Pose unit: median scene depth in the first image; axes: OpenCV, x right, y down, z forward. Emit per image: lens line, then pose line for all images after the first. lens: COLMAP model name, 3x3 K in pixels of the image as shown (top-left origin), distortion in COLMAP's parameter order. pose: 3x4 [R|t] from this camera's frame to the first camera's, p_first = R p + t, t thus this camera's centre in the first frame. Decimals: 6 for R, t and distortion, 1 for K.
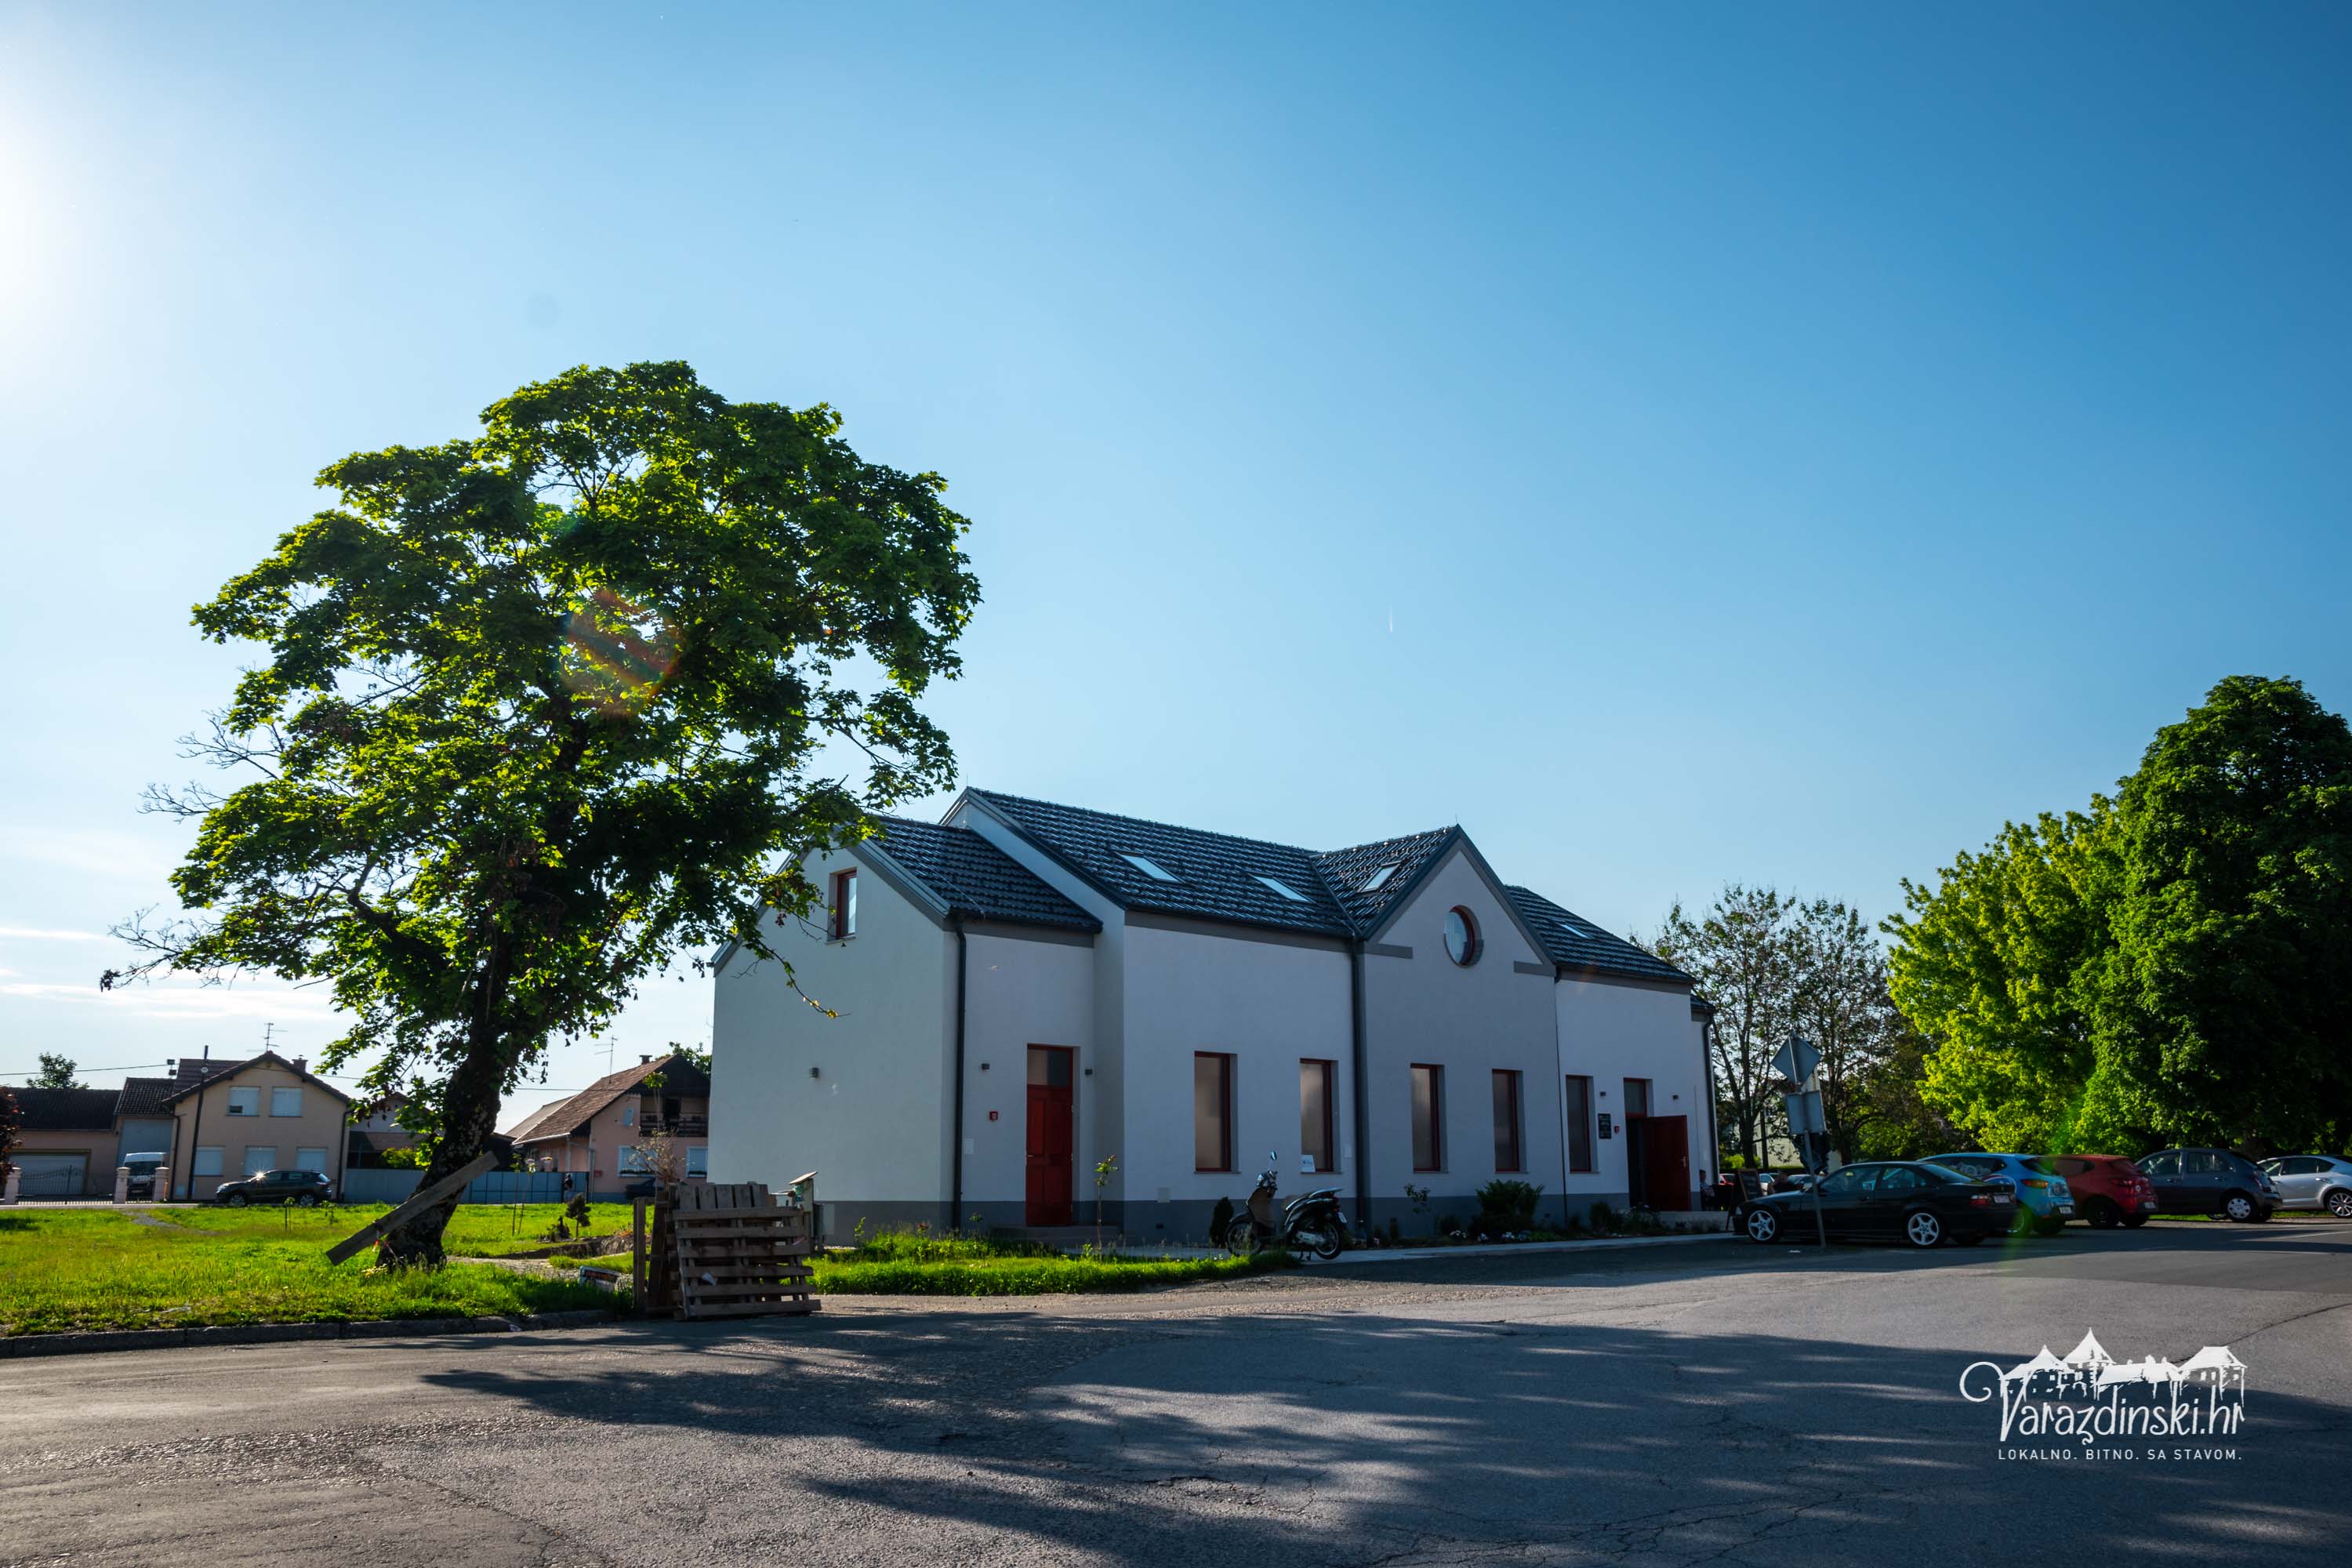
lens RADIAL K [[1810.7, 0, 1176.0], [0, 1810.7, 784.0], [0, 0, 1]] dist [-0.118065, 0.142436]
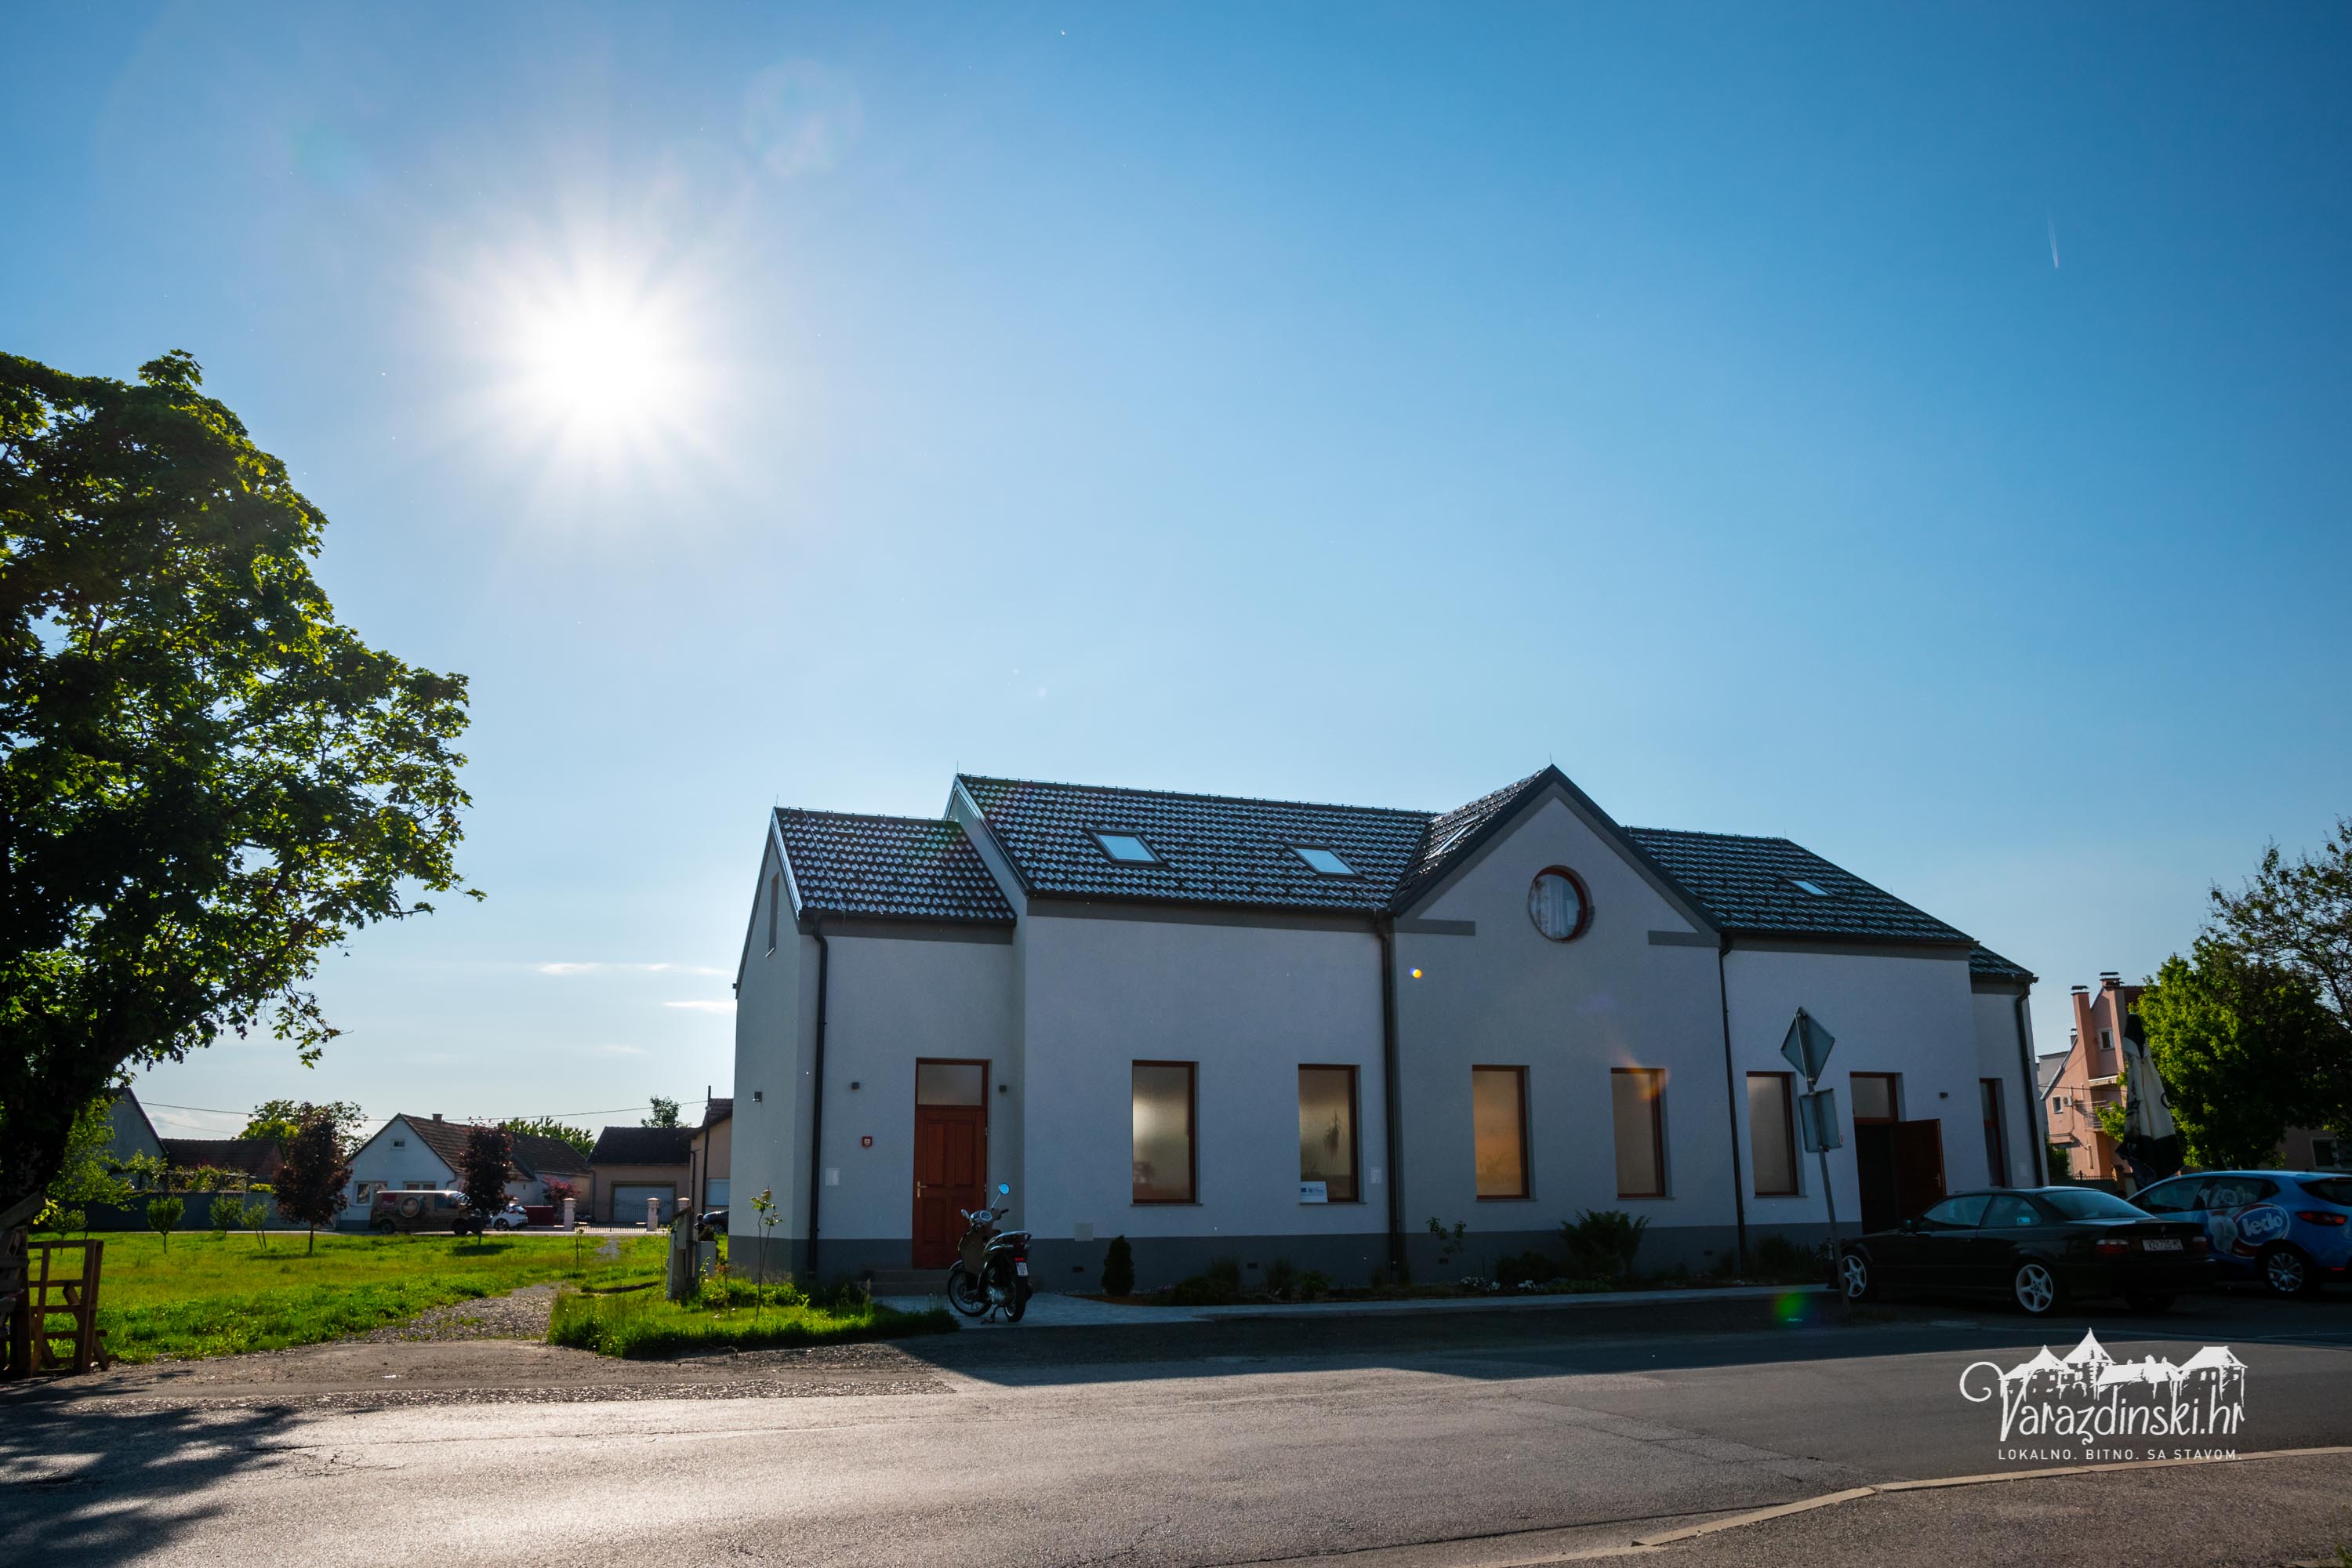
lens RADIAL K [[1810.7, 0, 1176.0], [0, 1810.7, 784.0], [0, 0, 1]] dist [-0.118065, 0.142436]
pose [[0.921335, -0.092008, -0.377725, 0.327385], [0.088702, 0.995714, -0.026182, 0.039868], [0.378515, -0.009382, 0.925548, 0.210806]]
